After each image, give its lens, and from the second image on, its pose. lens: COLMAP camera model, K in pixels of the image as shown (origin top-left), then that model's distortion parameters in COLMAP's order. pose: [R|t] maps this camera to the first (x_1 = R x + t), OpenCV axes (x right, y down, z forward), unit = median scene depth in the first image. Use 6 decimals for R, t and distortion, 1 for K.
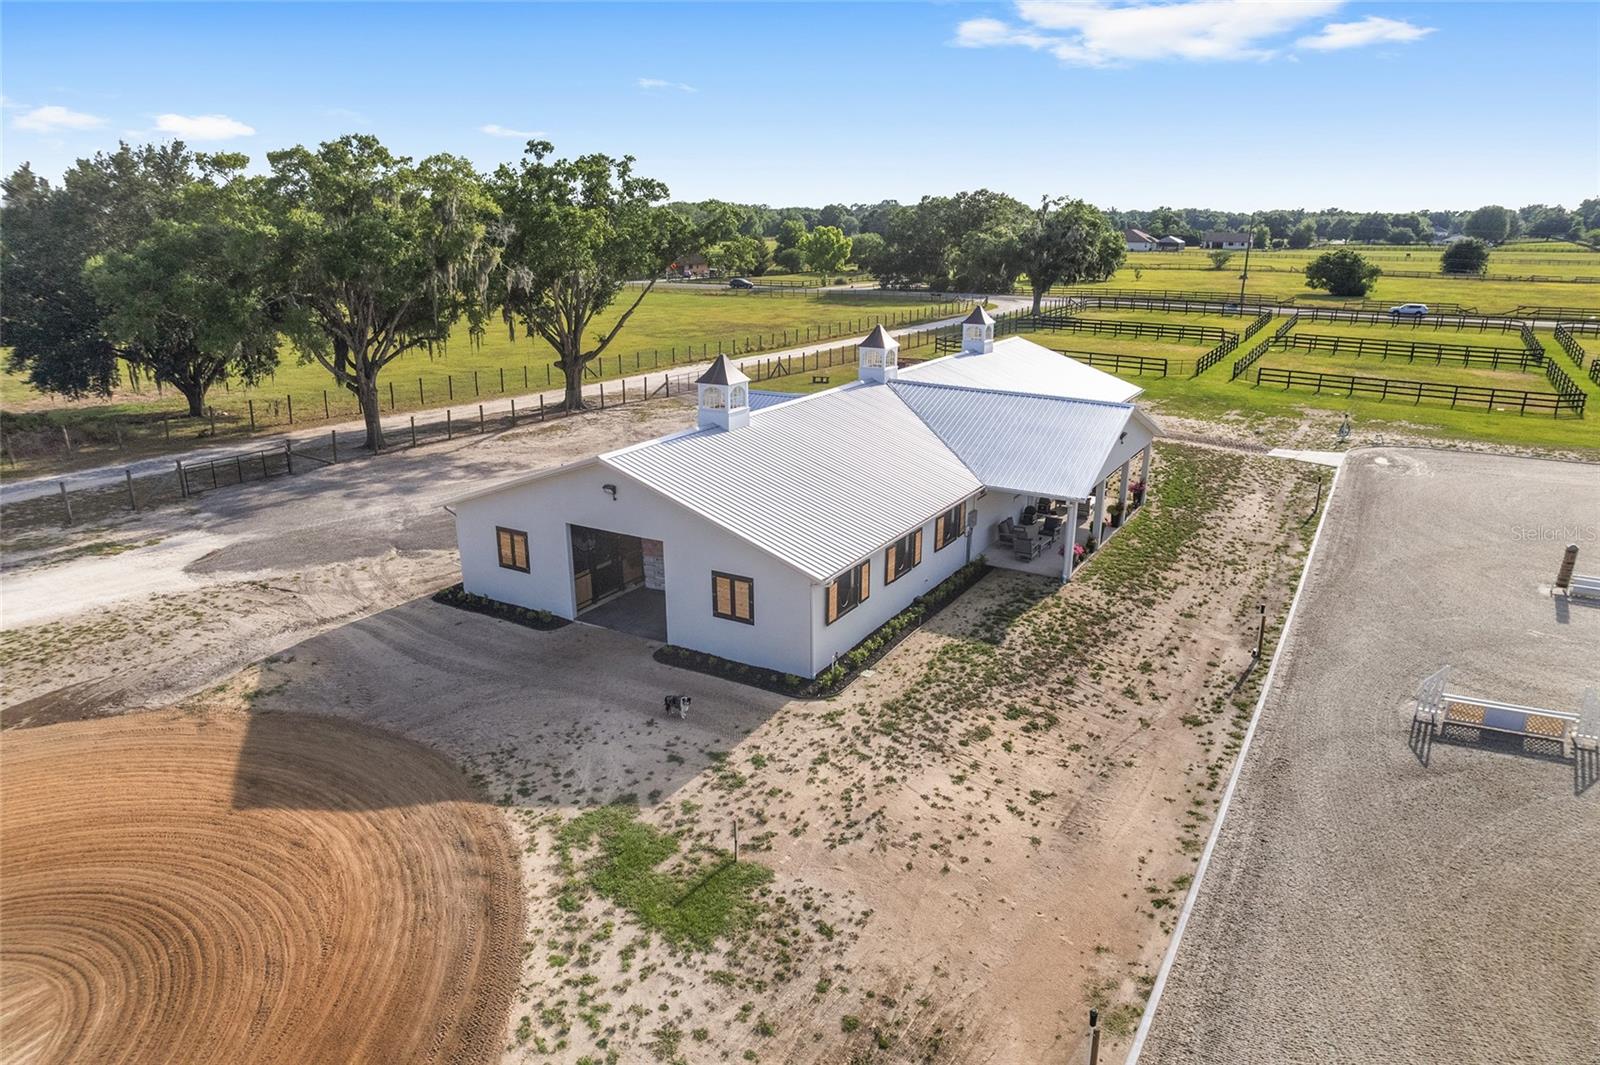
lens RADIAL K [[1024.2, 0, 803.7], [0, 1024.2, 546.5], [0, 0, 1]] dist [-0.080544, 0.073960]
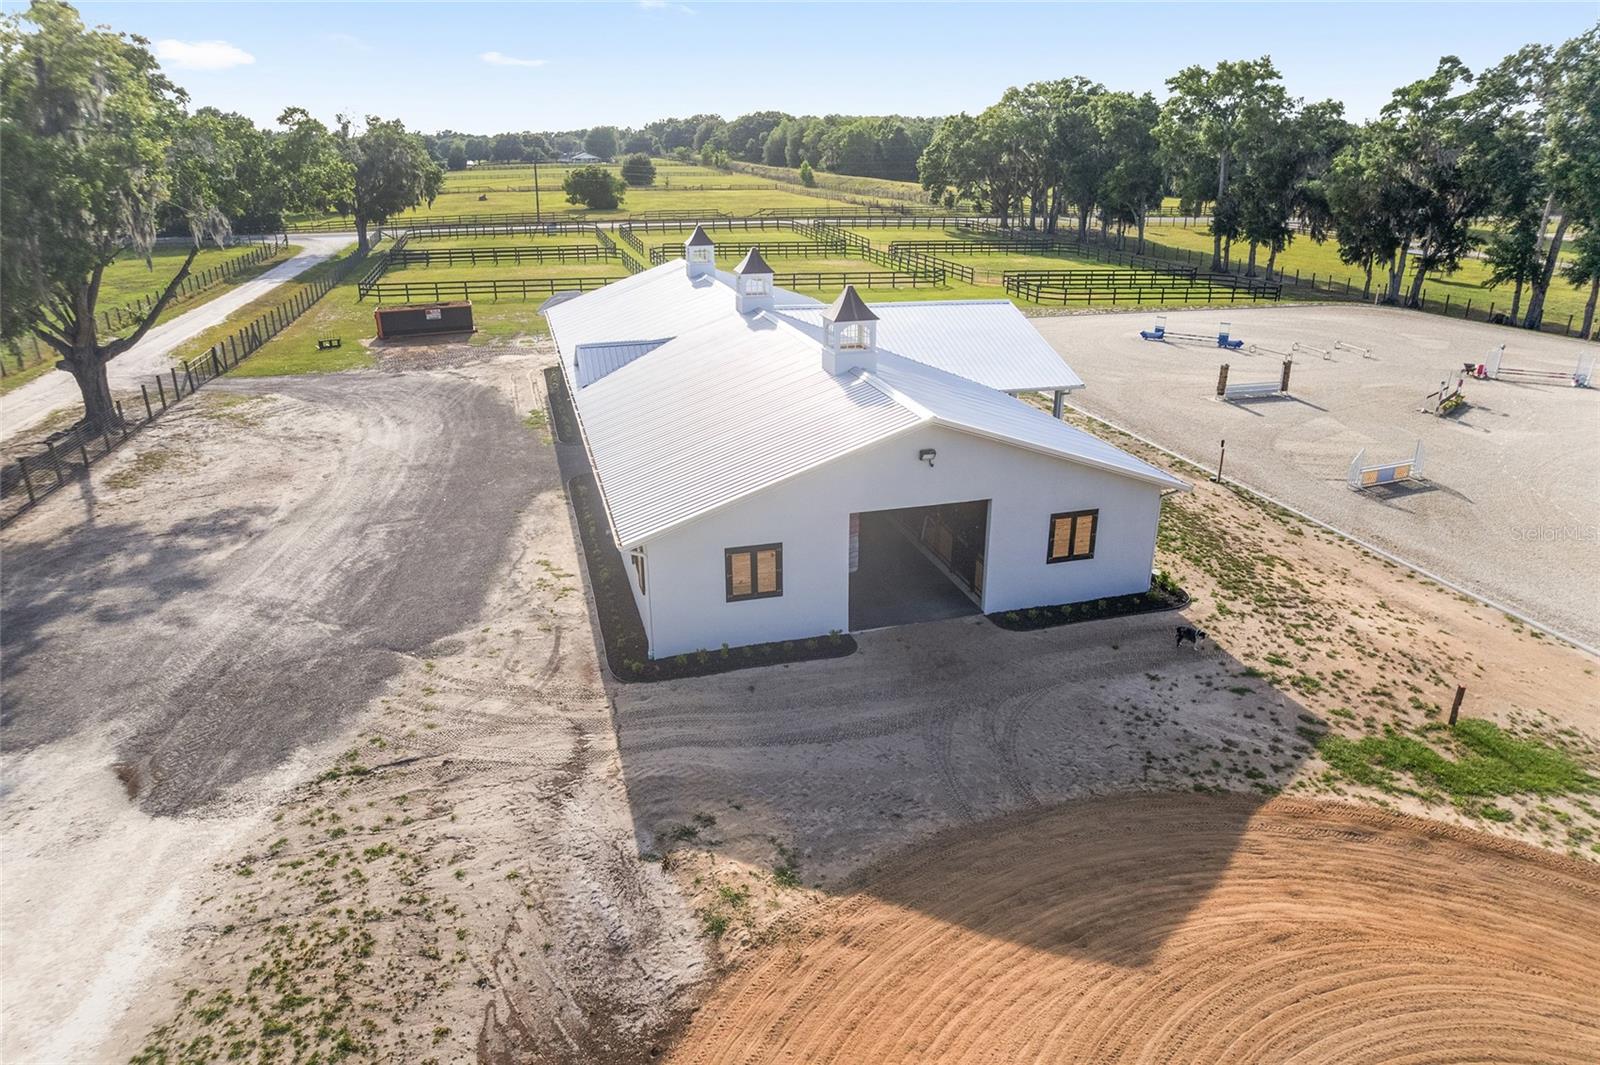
lens RADIAL K [[1028.6, 0, 804.9], [0, 1028.6, 539.0], [0, 0, 1]] dist [-0.082403, 0.075721]
pose [[0.690184, -0.264921, 0.673397, -0.768762], [0.224783, 0.963030, 0.148479, -0.125167], [-0.687837, 0.048890, 0.724217, 0.435639]]
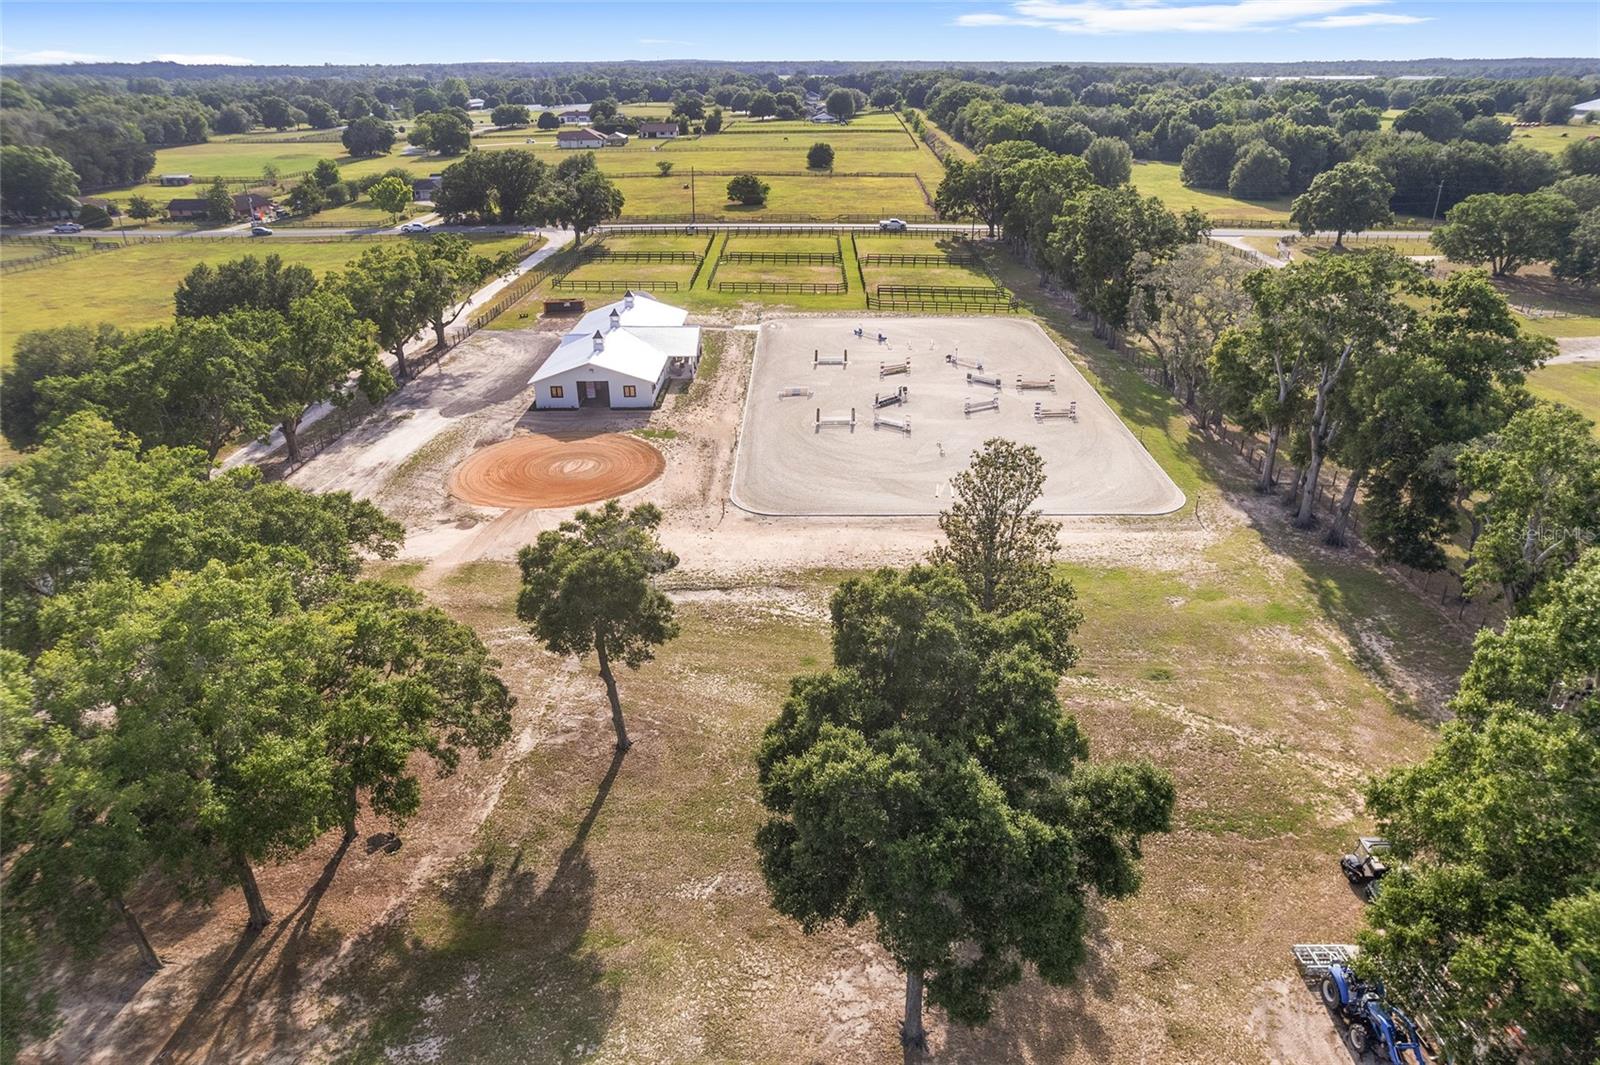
lens RADIAL K [[1028.6, 0, 804.9], [0, 1028.6, 539.0], [0, 0, 1]] dist [-0.082403, 0.075721]
pose [[0.862755, -0.218804, 0.455828, -1.314044], [0.158778, 0.973156, 0.166606, 0.047333], [-0.480046, -0.071364, 0.874336, -2.680117]]
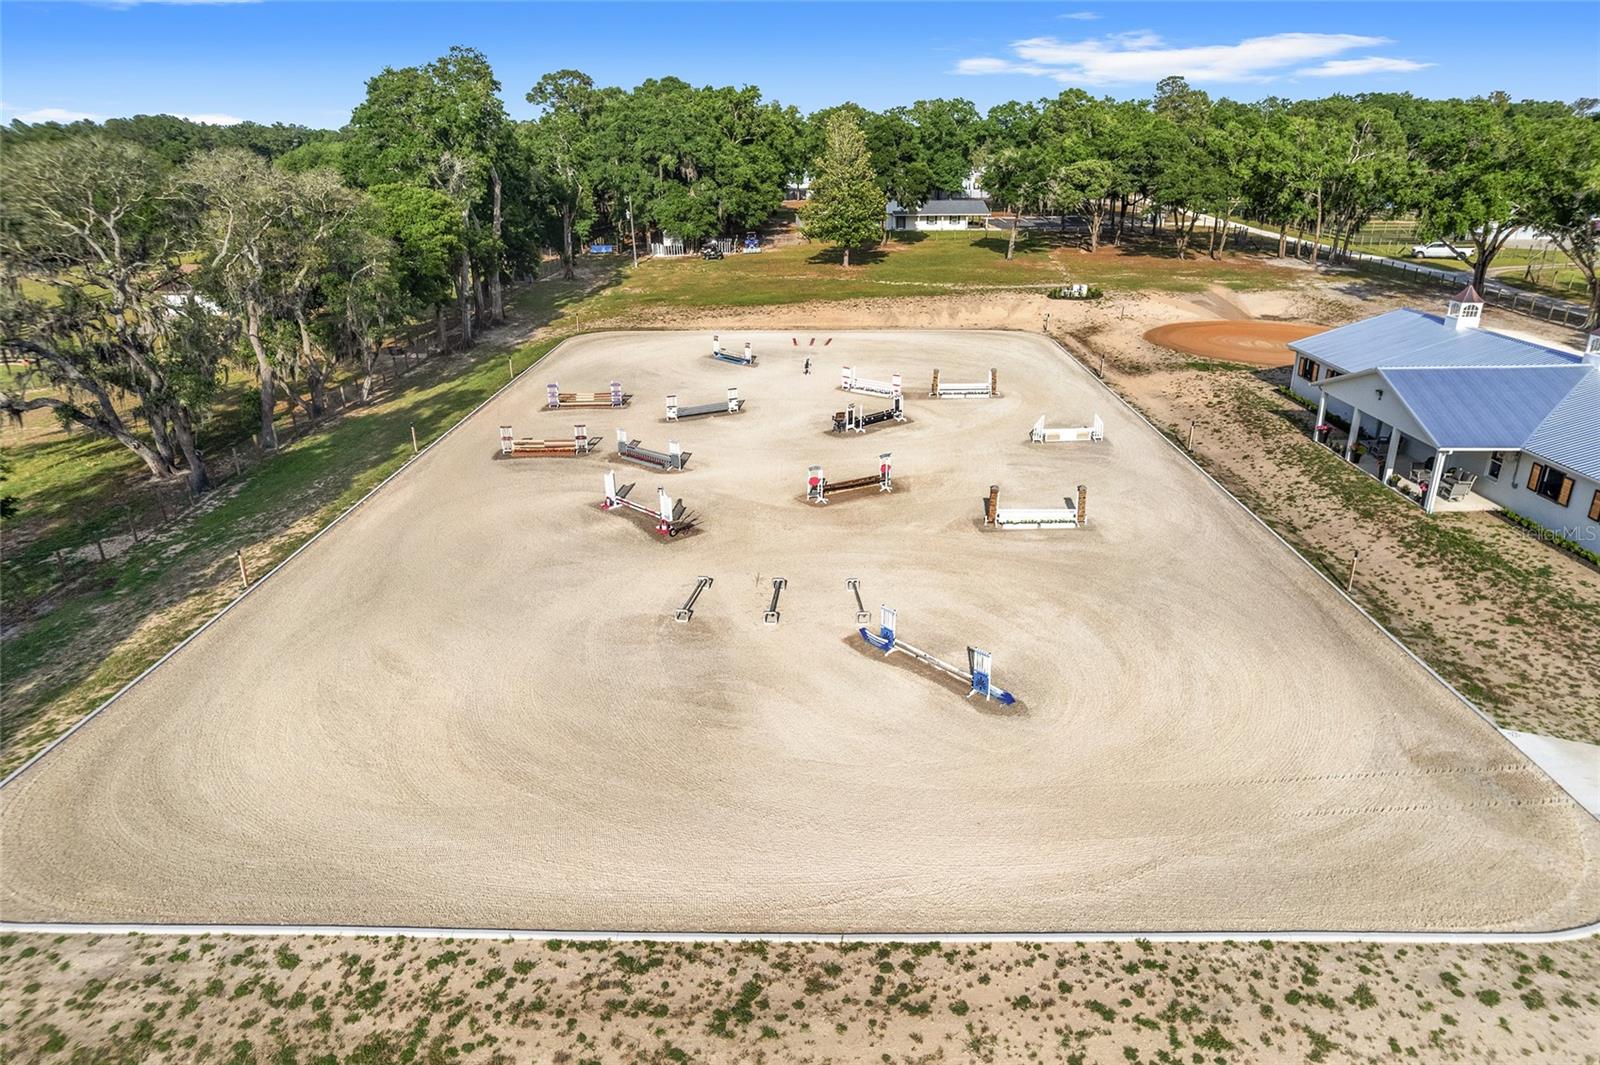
lens RADIAL K [[1028.6, 0, 804.9], [0, 1028.6, 539.0], [0, 0, 1]] dist [-0.082403, 0.075721]
pose [[-0.869927, 0.183579, -0.457740, 1.907566], [-0.146684, 0.789825, 0.595534, -0.749375], [0.470862, 0.585214, -0.660161, 1.969470]]
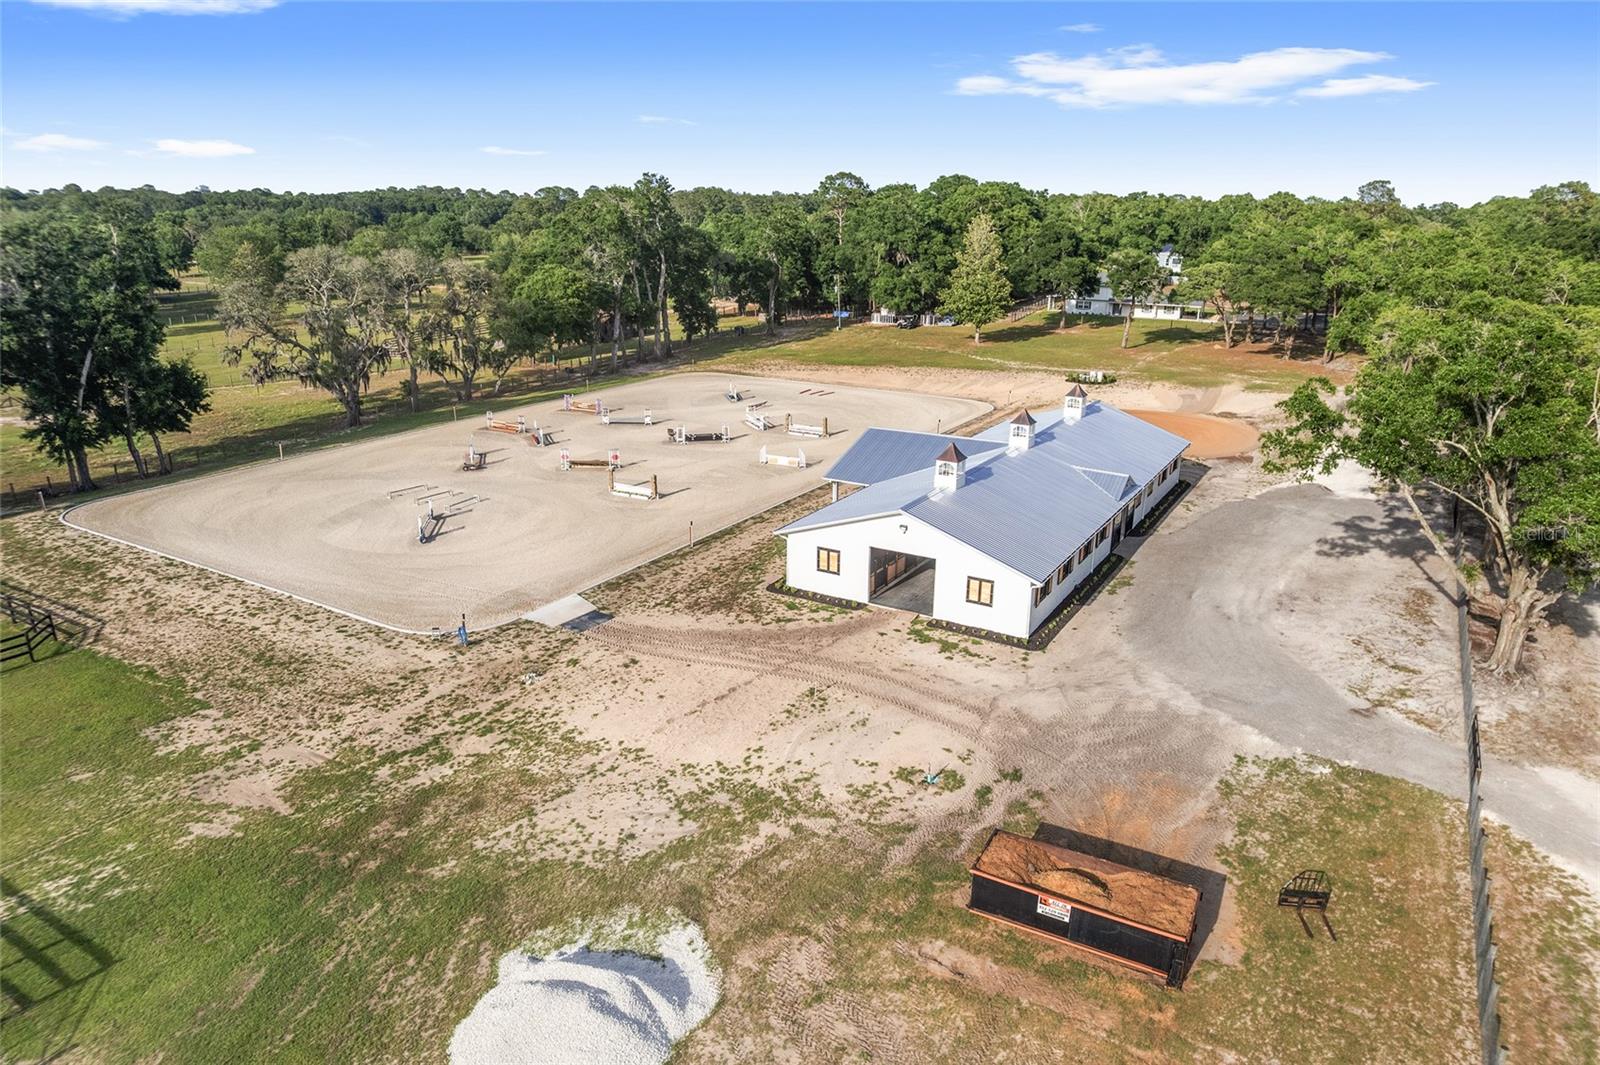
lens RADIAL K [[1028.6, 0, 804.9], [0, 1028.6, 539.0], [0, 0, 1]] dist [-0.082403, 0.075721]
pose [[-0.999957, -0.009014, 0.002054, 0.537679], [-0.006087, 0.809158, 0.587559, -1.269128], [-0.006958, 0.587522, -0.809178, 3.142188]]
